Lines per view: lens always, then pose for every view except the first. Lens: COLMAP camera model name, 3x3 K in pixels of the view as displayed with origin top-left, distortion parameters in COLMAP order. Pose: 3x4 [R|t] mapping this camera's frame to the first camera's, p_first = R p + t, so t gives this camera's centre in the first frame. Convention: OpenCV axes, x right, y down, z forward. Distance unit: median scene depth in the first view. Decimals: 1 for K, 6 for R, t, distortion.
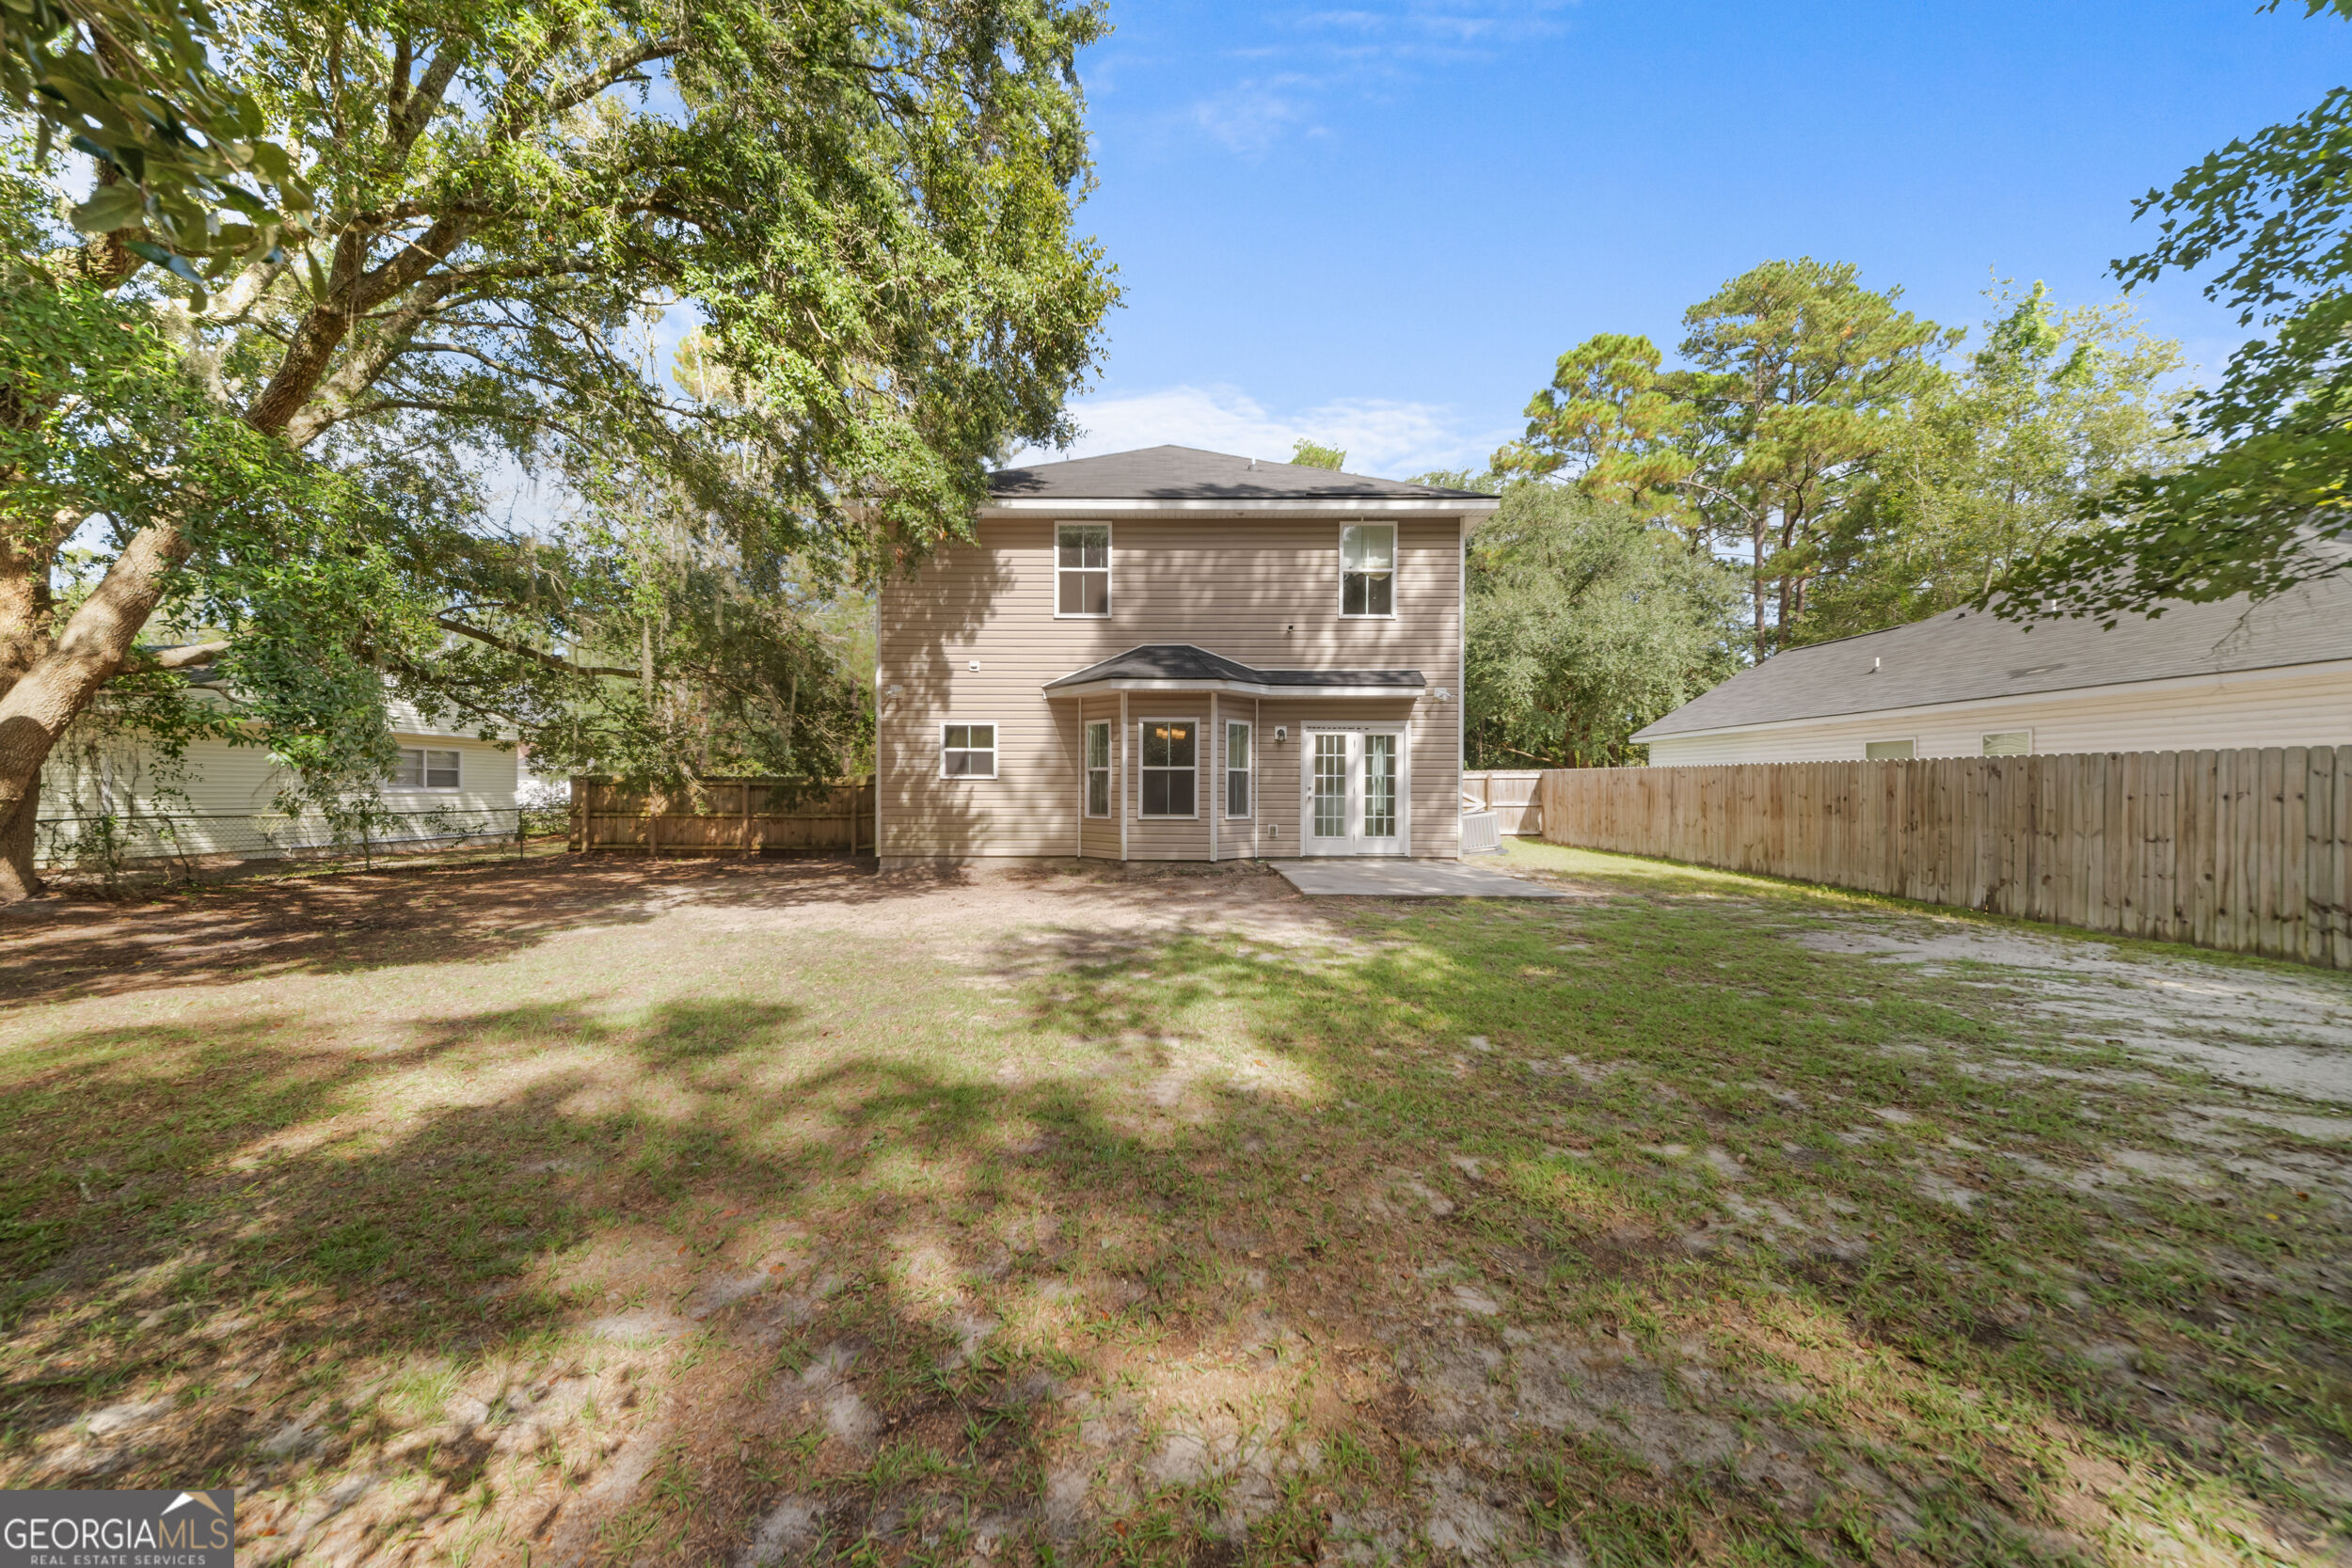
lens RADIAL K [[794.2, 0, 1176.0], [0, 794.2, 784.0], [0, 0, 1]] dist [-0.000608, -0.000023]
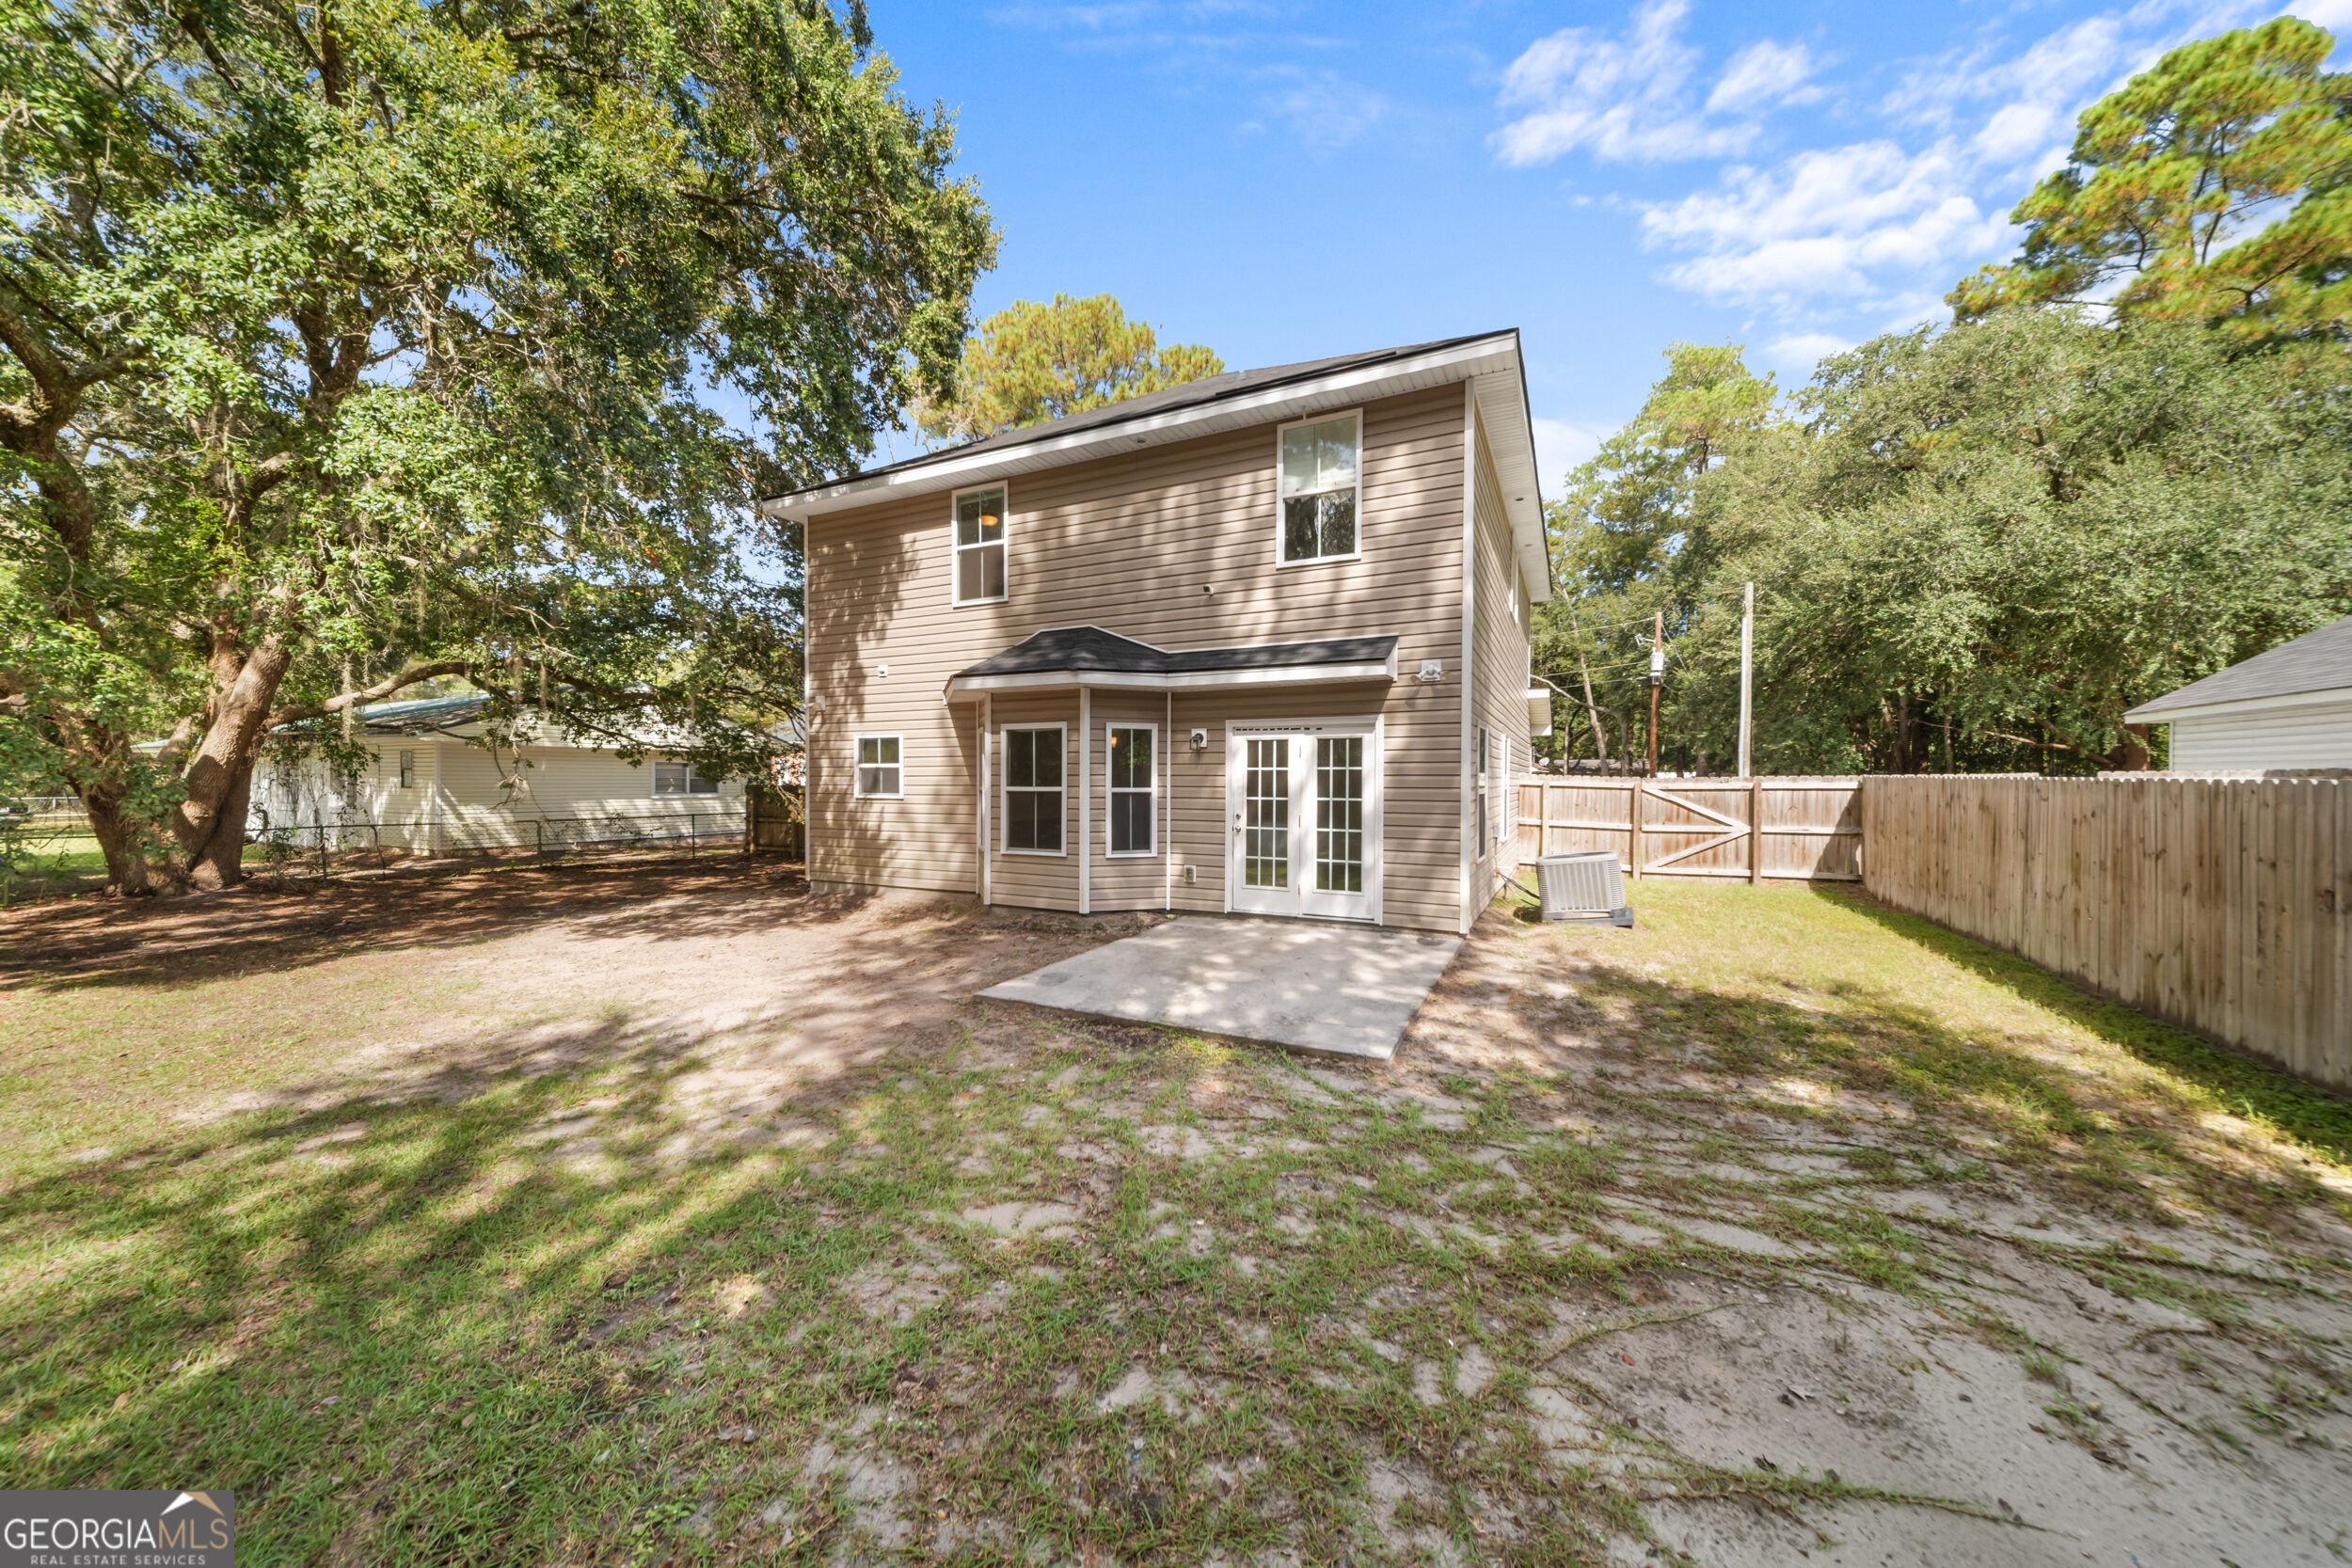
lens RADIAL K [[805.4, 0, 1206.3], [0, 805.4, 781.7], [0, 0, 1]] dist [0.000836, -0.000080]
pose [[0.896332, 0.001556, -0.443380, 0.458205], [0.002235, 0.999965, 0.008027, -0.030886], [0.443377, -0.008185, 0.896298, 0.351209]]
